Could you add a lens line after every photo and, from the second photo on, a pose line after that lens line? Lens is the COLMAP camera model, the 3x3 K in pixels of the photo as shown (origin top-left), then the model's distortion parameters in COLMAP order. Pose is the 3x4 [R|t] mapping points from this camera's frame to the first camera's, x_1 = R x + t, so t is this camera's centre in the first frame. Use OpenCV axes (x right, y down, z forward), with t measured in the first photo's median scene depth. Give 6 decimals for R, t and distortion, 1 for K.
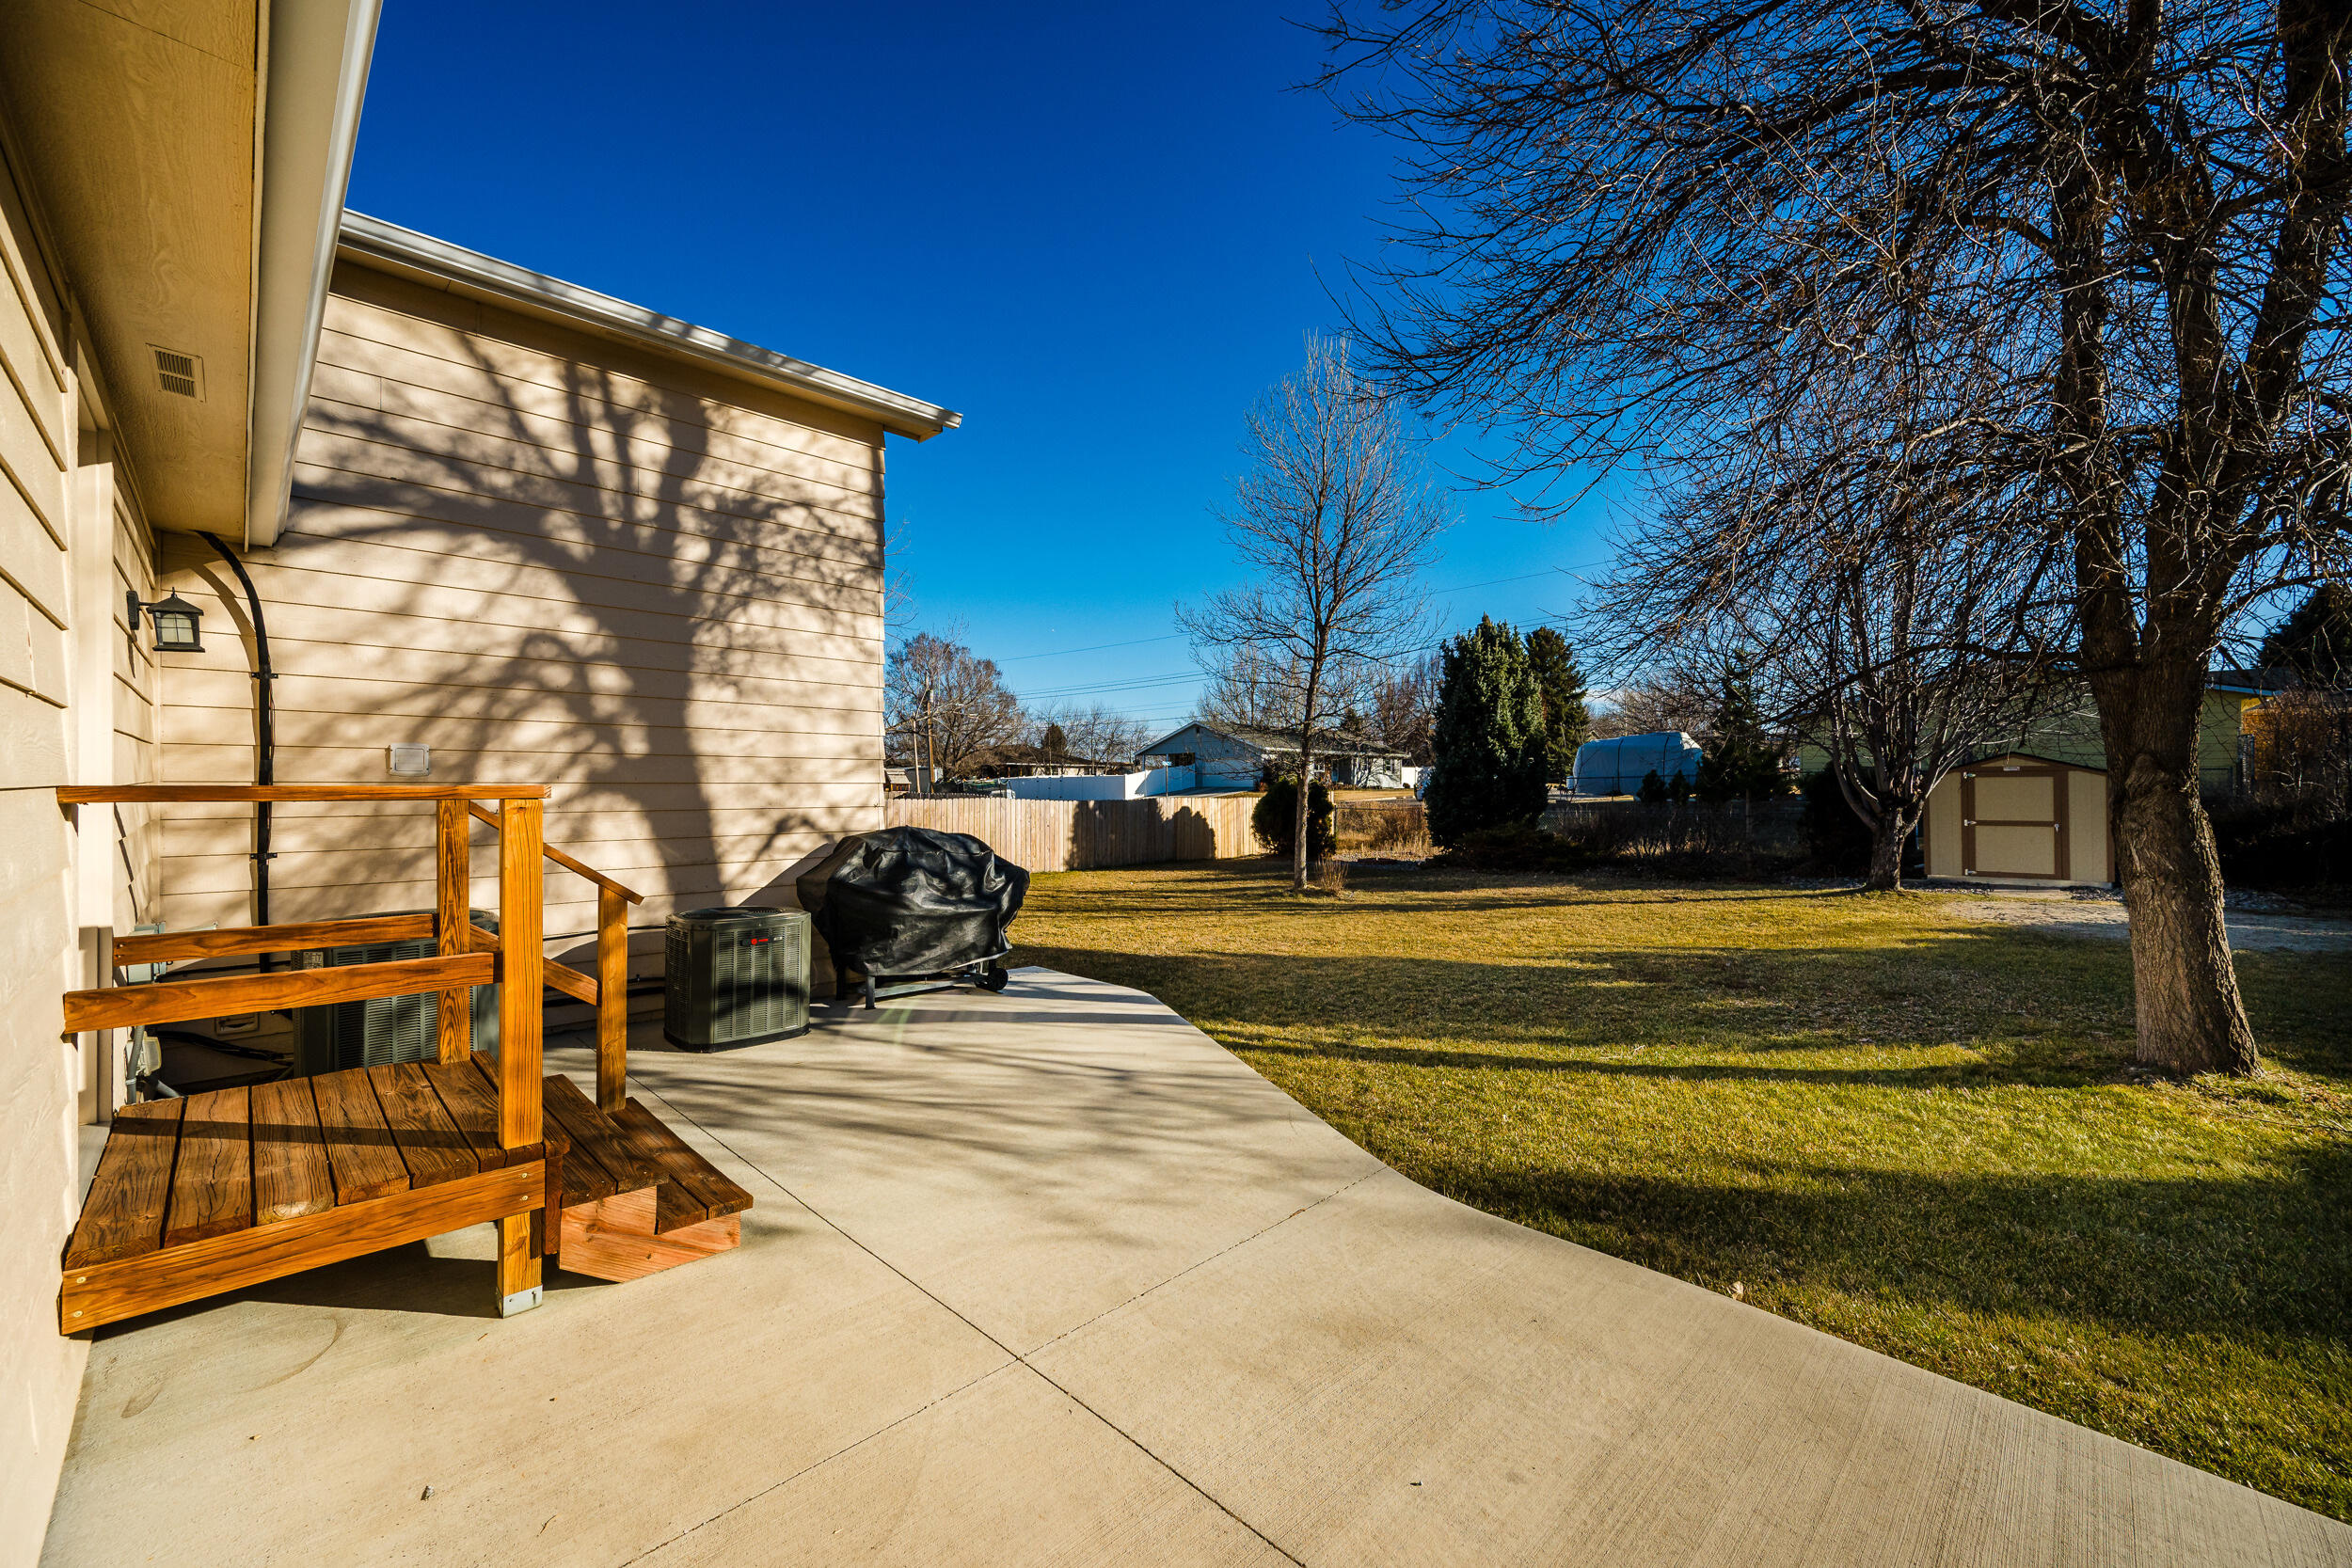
lens RADIAL K [[911.8, 0, 1175.2], [0, 911.8, 783.3], [0, 0, 1]] dist [-0.004508, -0.000645]
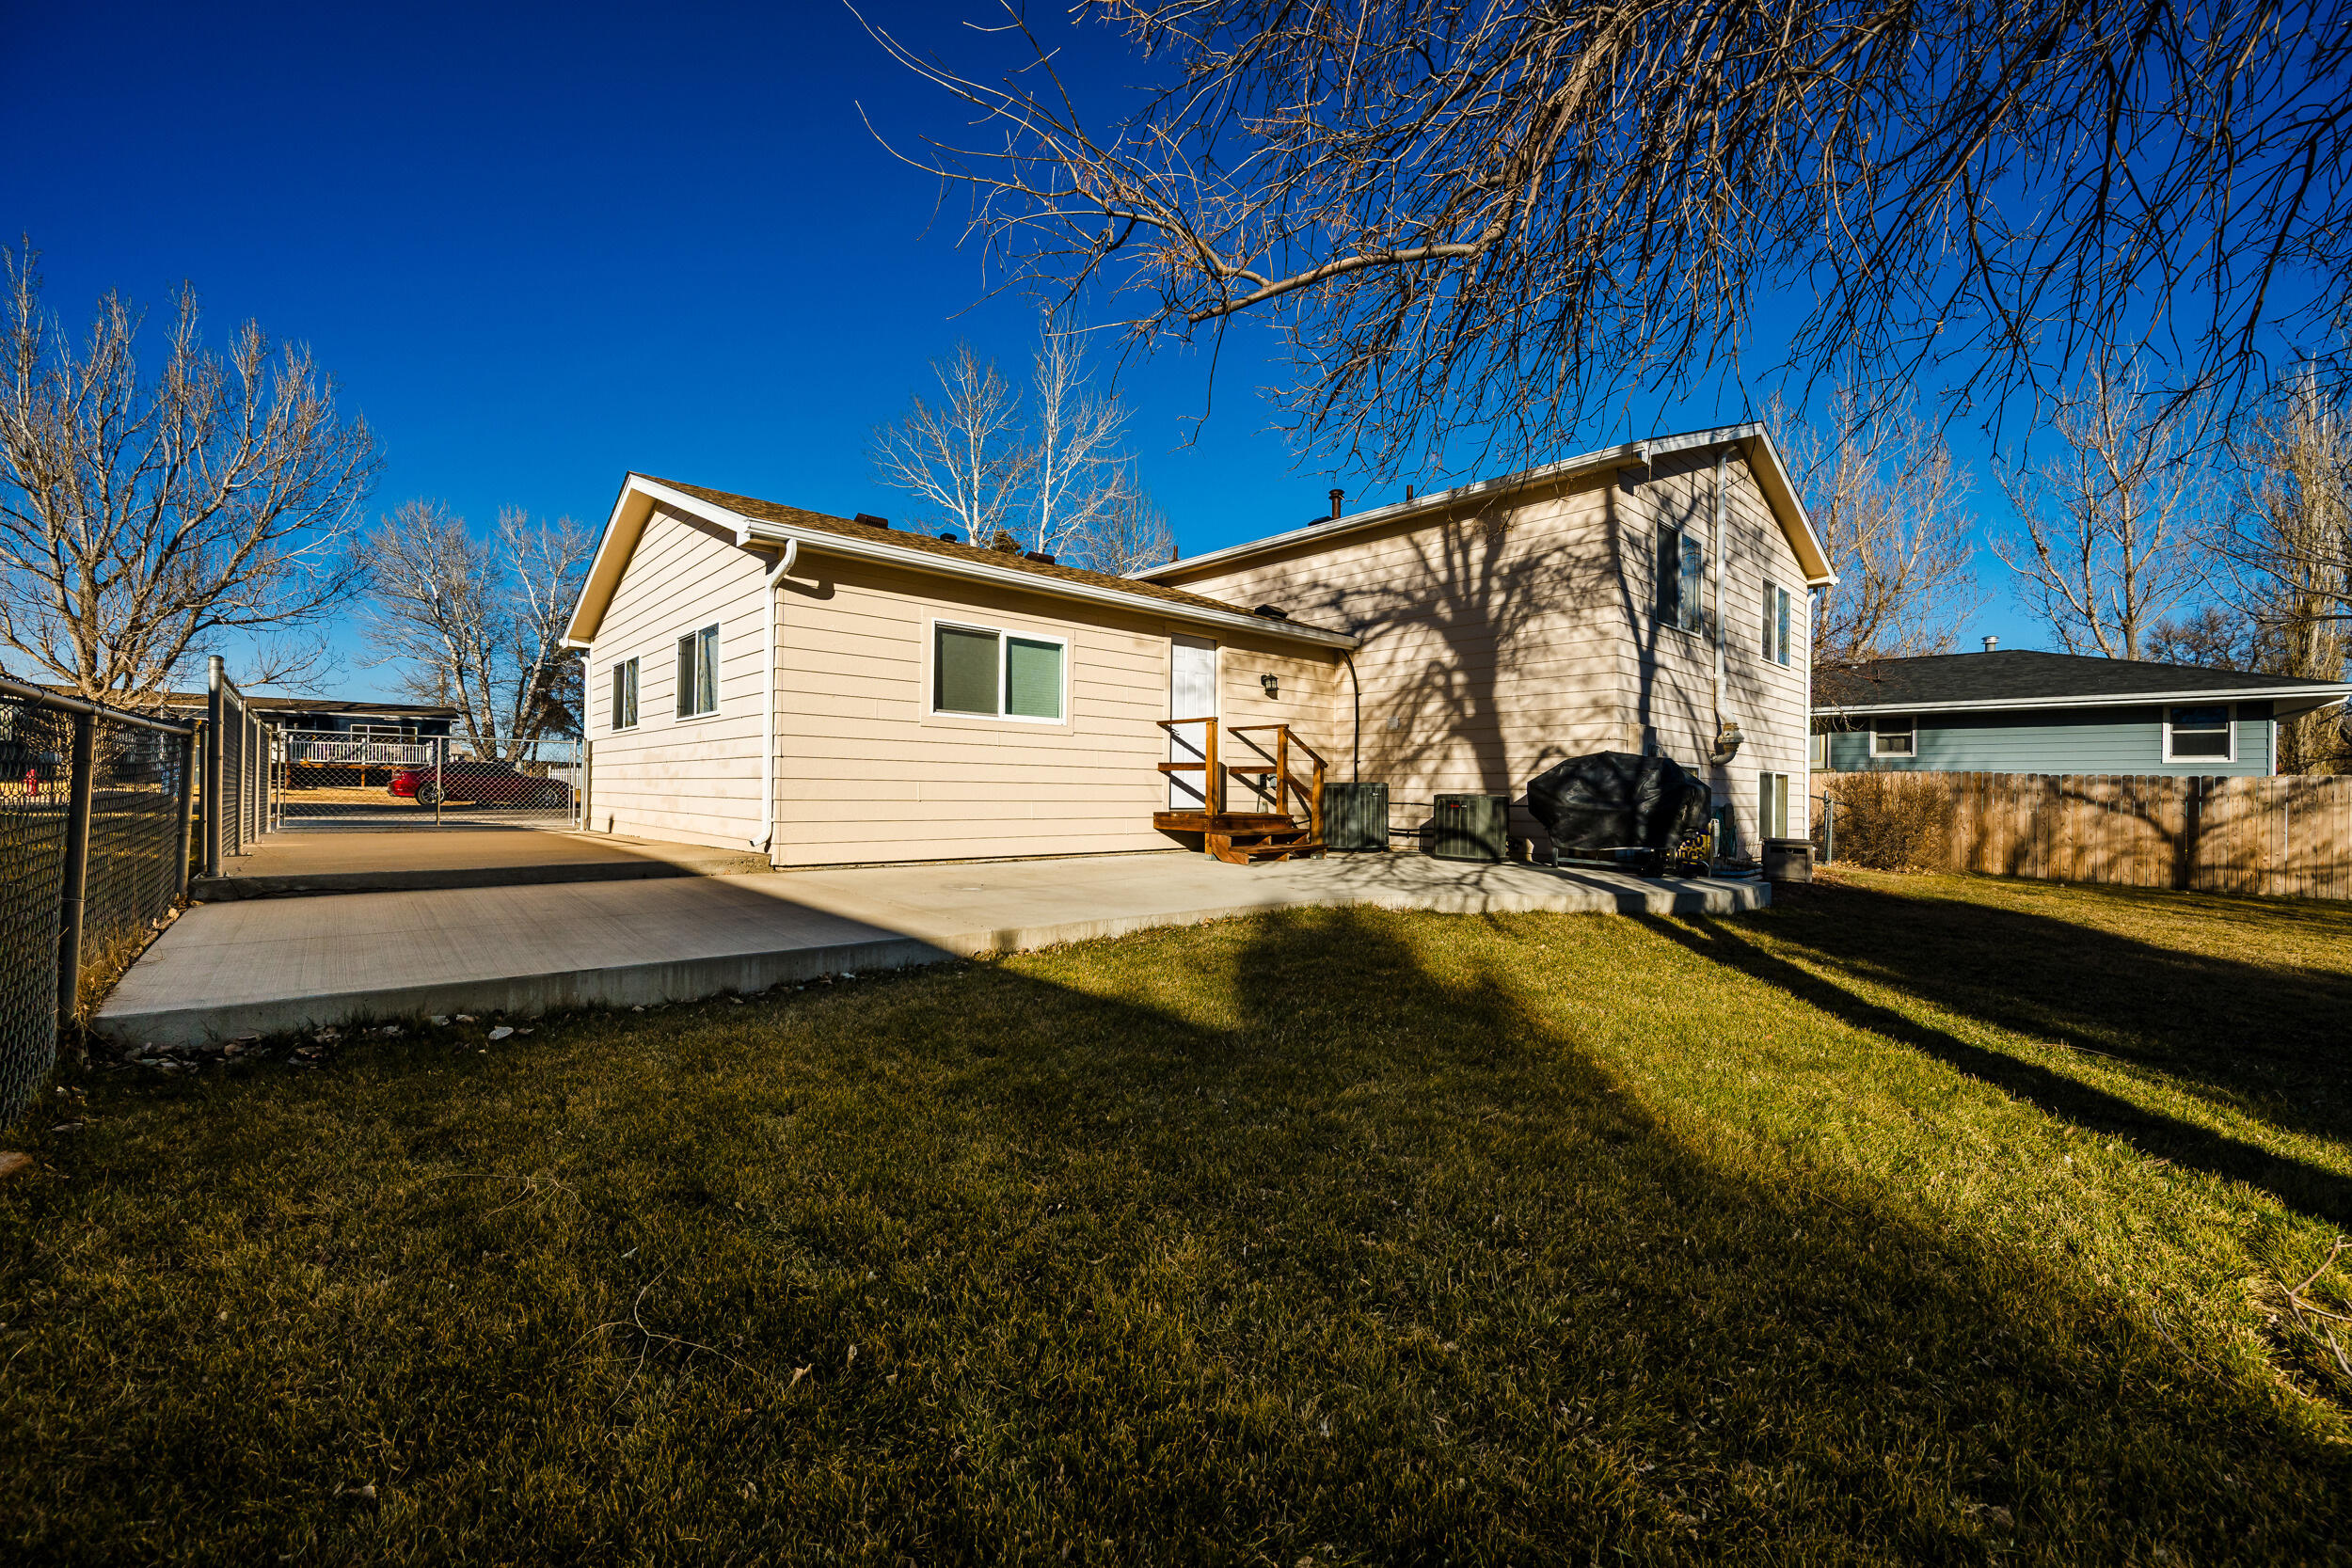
lens RADIAL K [[911.8, 0, 1172.2], [0, 911.8, 790.0], [0, 0, 1]] dist [-0.004508, -0.000645]
pose [[-0.064196, -0.005918, -0.997920, 1.379821], [-0.015244, 0.999872, -0.004949, 0.146584], [0.997821, 0.014895, -0.064278, 0.506211]]
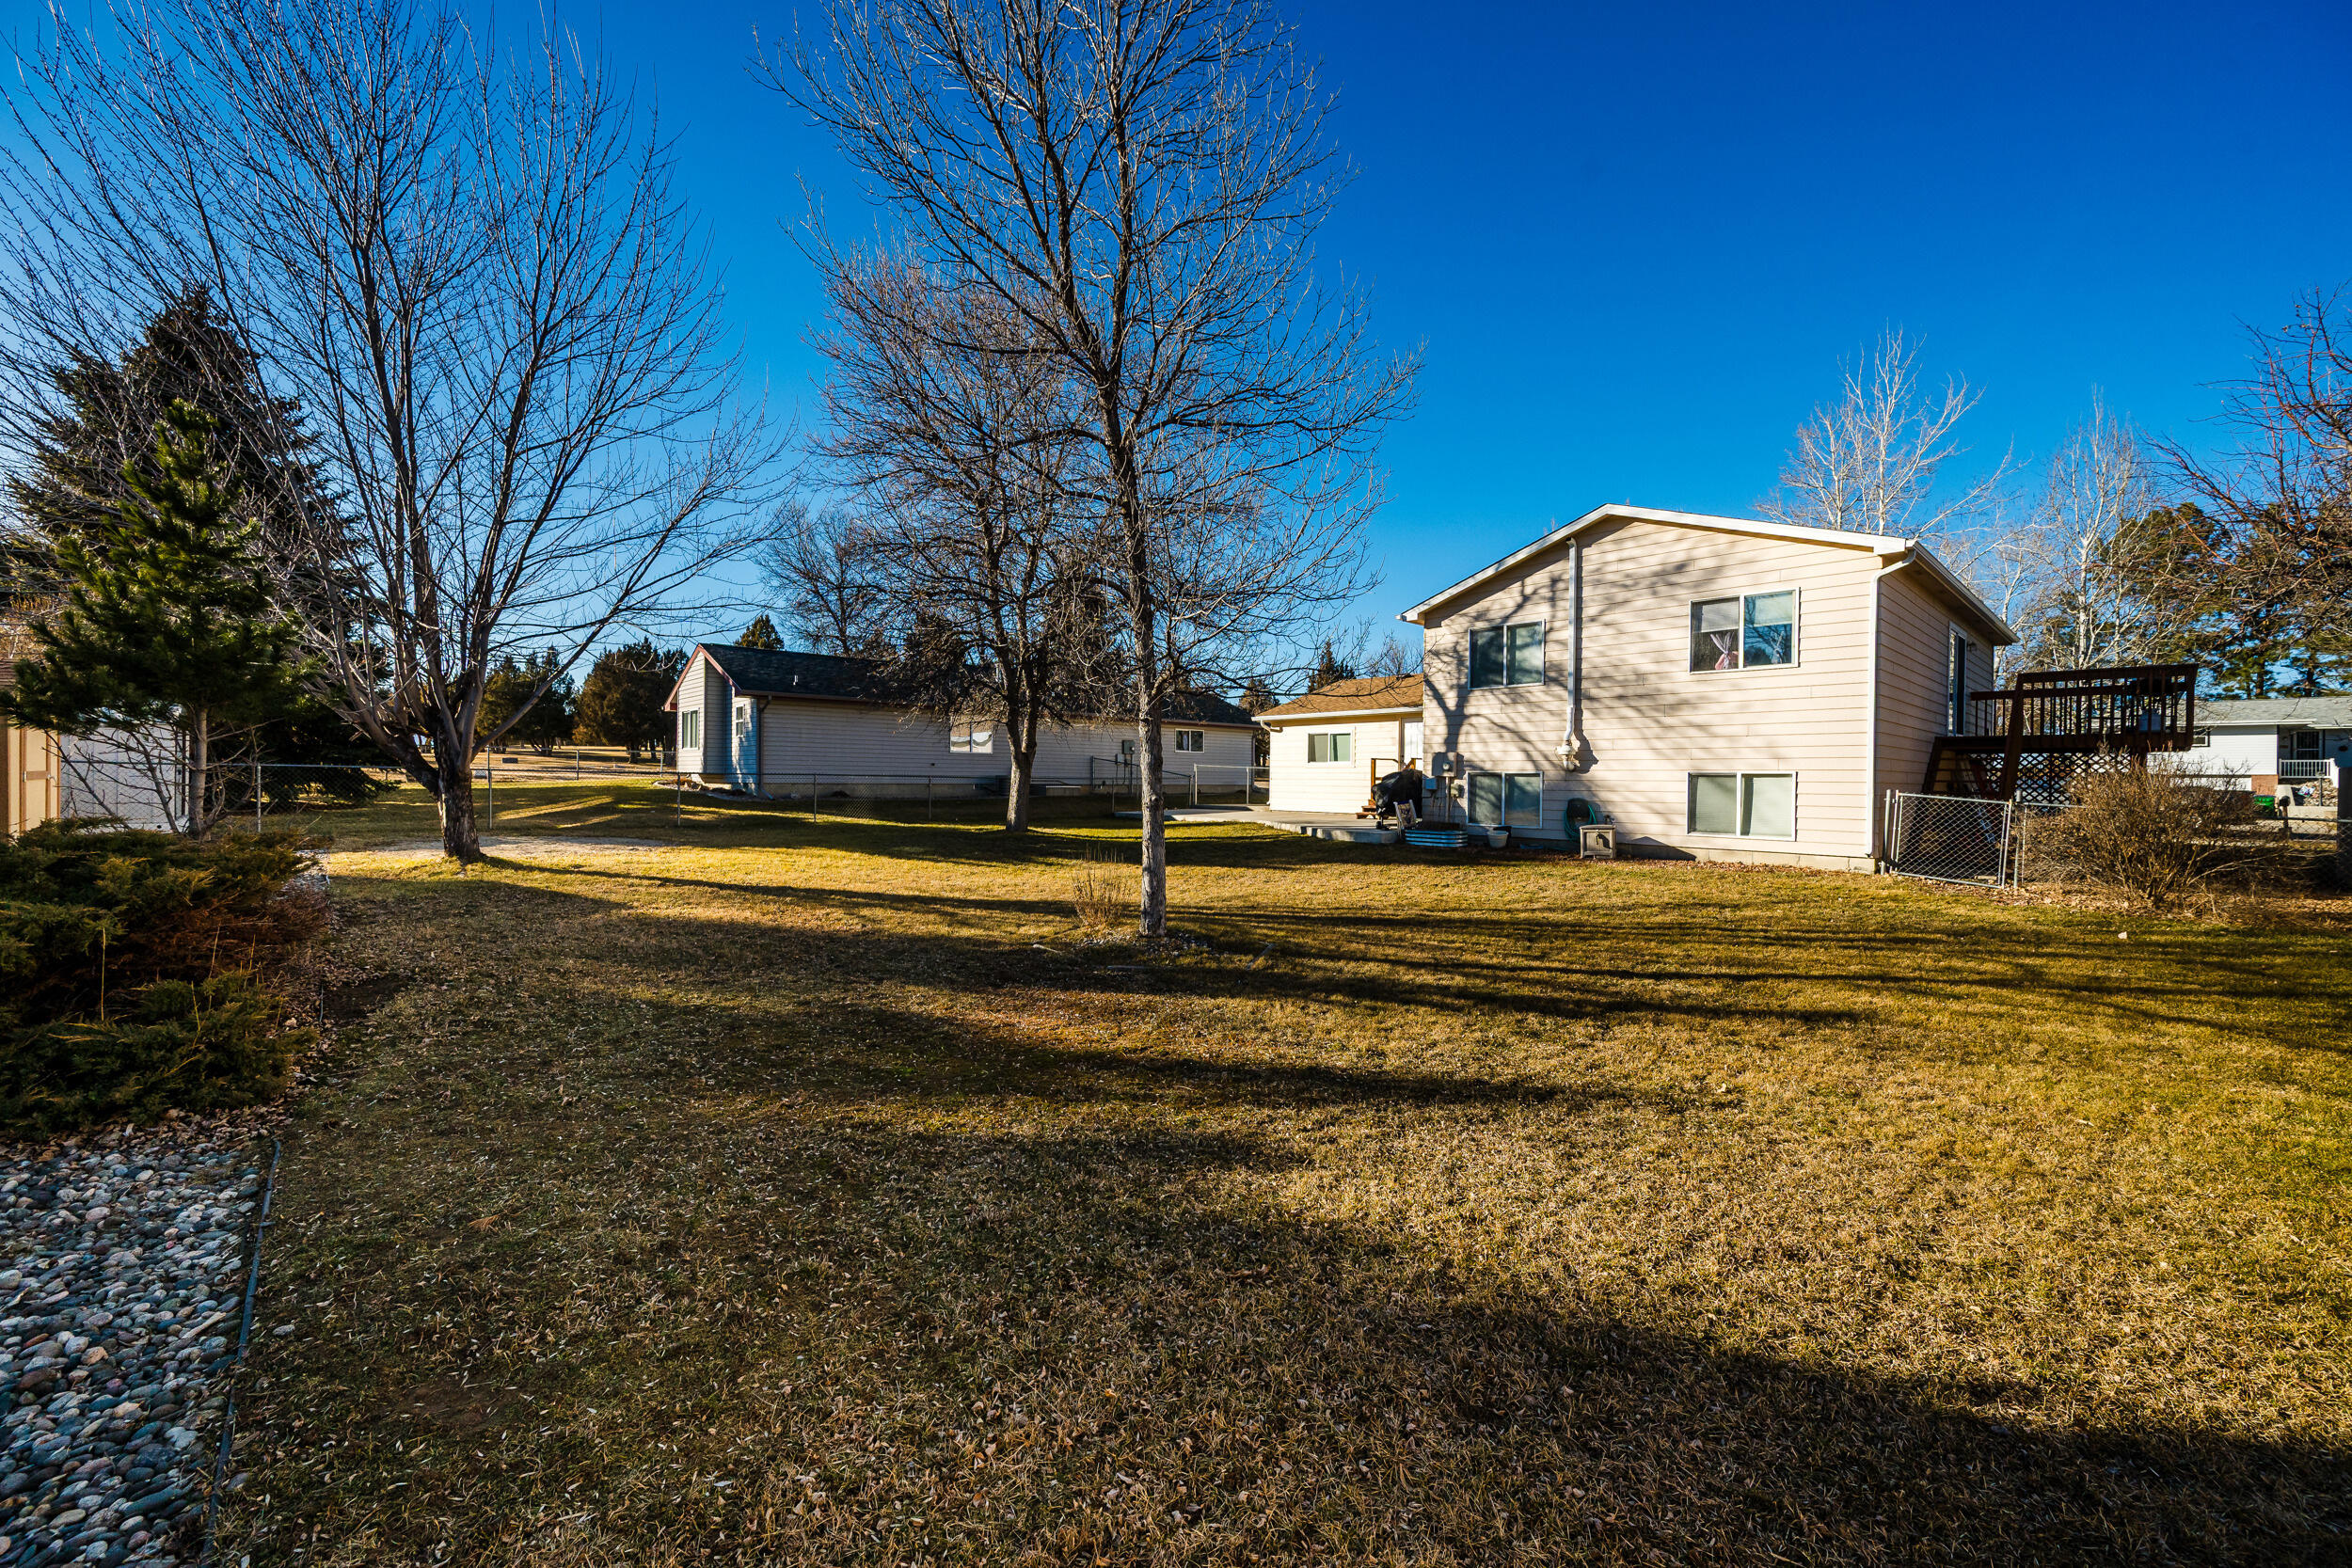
lens RADIAL K [[911.8, 0, 1170.9], [0, 911.8, 790.4], [0, 0, 1]] dist [-0.004508, -0.000645]
pose [[-0.998092, -0.010839, 0.060778, 0.315251], [-0.009875, 0.999821, 0.016133, 0.085359], [-0.060942, 0.015502, -0.998021, 4.540710]]
